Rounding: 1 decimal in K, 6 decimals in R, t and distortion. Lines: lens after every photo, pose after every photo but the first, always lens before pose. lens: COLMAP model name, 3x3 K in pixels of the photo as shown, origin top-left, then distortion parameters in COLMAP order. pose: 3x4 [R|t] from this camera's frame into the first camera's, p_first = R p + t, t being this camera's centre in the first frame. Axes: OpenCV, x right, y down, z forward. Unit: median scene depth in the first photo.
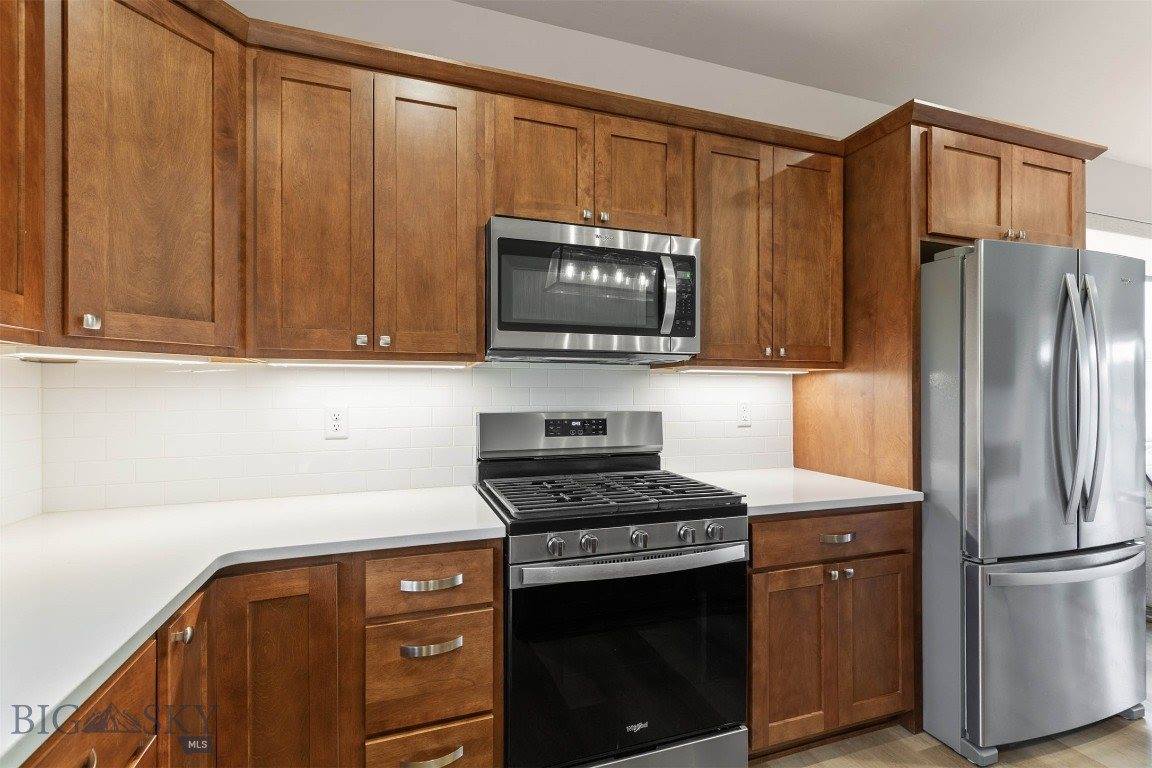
lens RADIAL K [[518.5, 0, 576.2], [0, 518.5, 387.2], [0, 0, 1]] dist [0.004311, -0.000568]
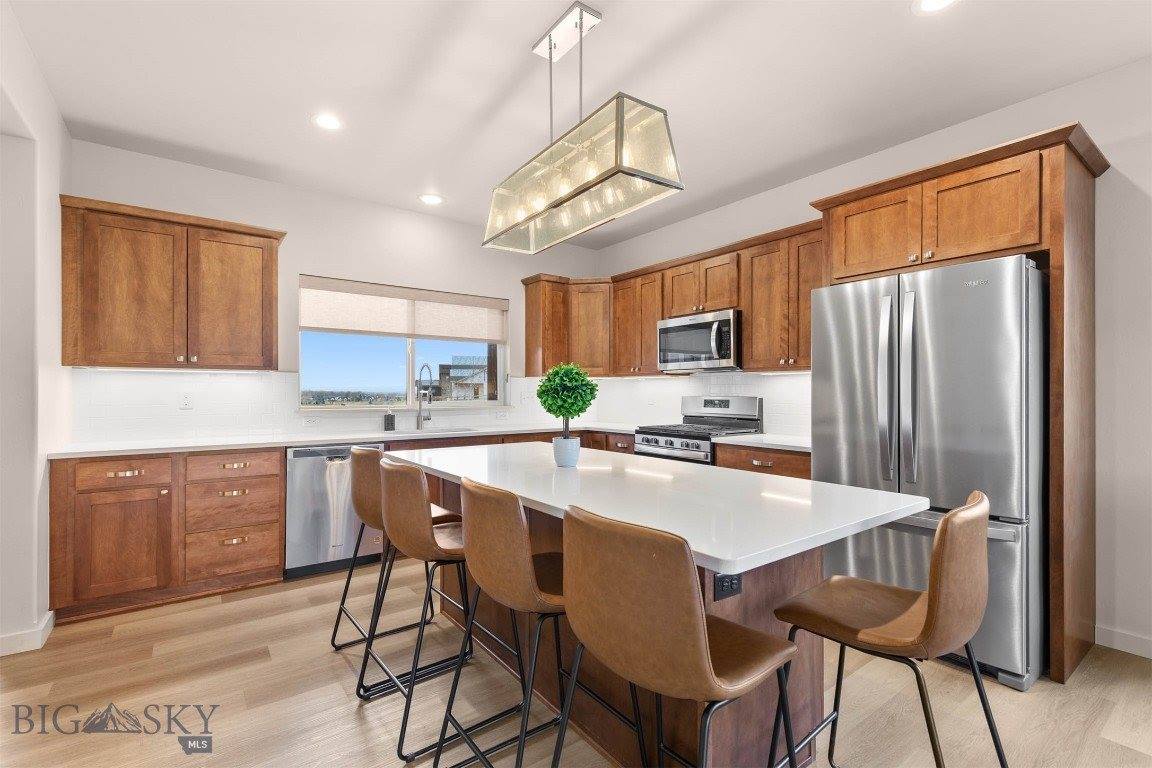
lens RADIAL K [[518.5, 0, 579.0], [0, 518.5, 389.4], [0, 0, 1]] dist [0.004311, -0.000568]
pose [[0.302109, -0.006541, -0.953251, 2.446679], [0.003244, 0.999978, -0.005834, 0.041509], [0.953268, -0.001330, 0.302124, -0.212582]]
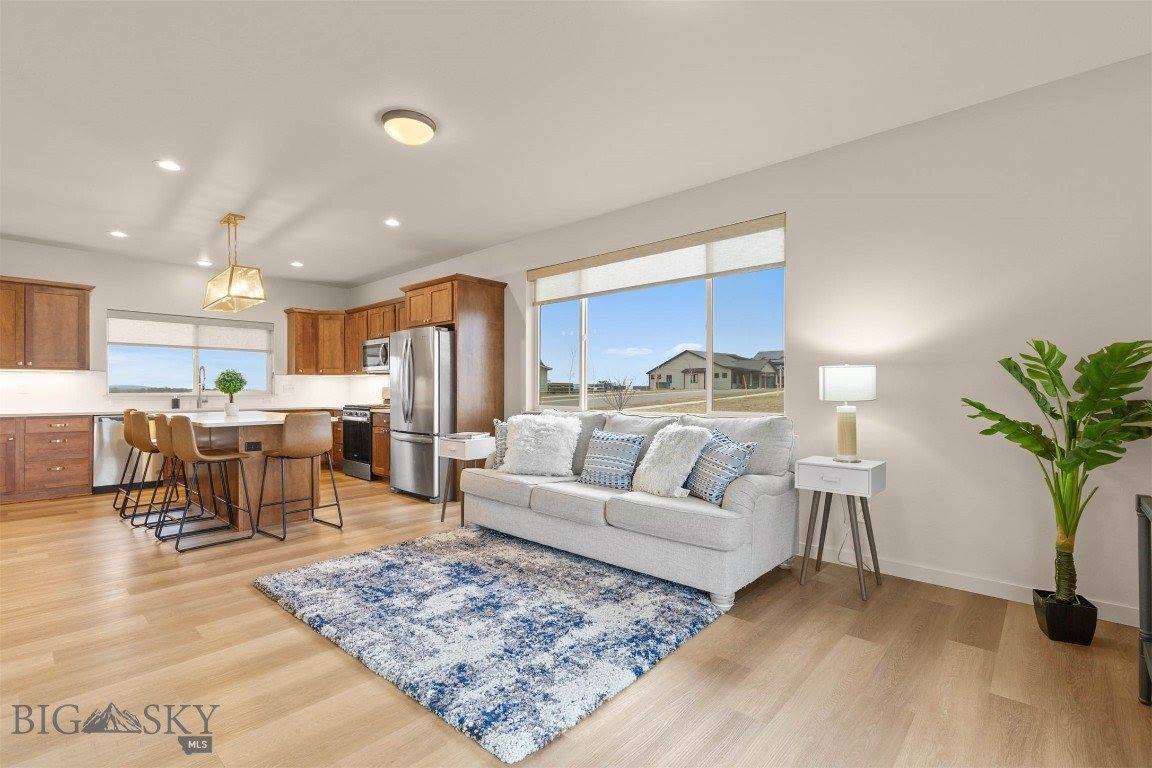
lens RADIAL K [[518.5, 0, 579.8], [0, 518.5, 387.4], [0, 0, 1]] dist [0.004311, -0.000568]
pose [[0.480801, -0.007906, -0.876794, 4.952279], [0.005394, 0.999967, -0.006059, 0.107928], [0.876813, -0.001816, 0.480828, 0.539583]]
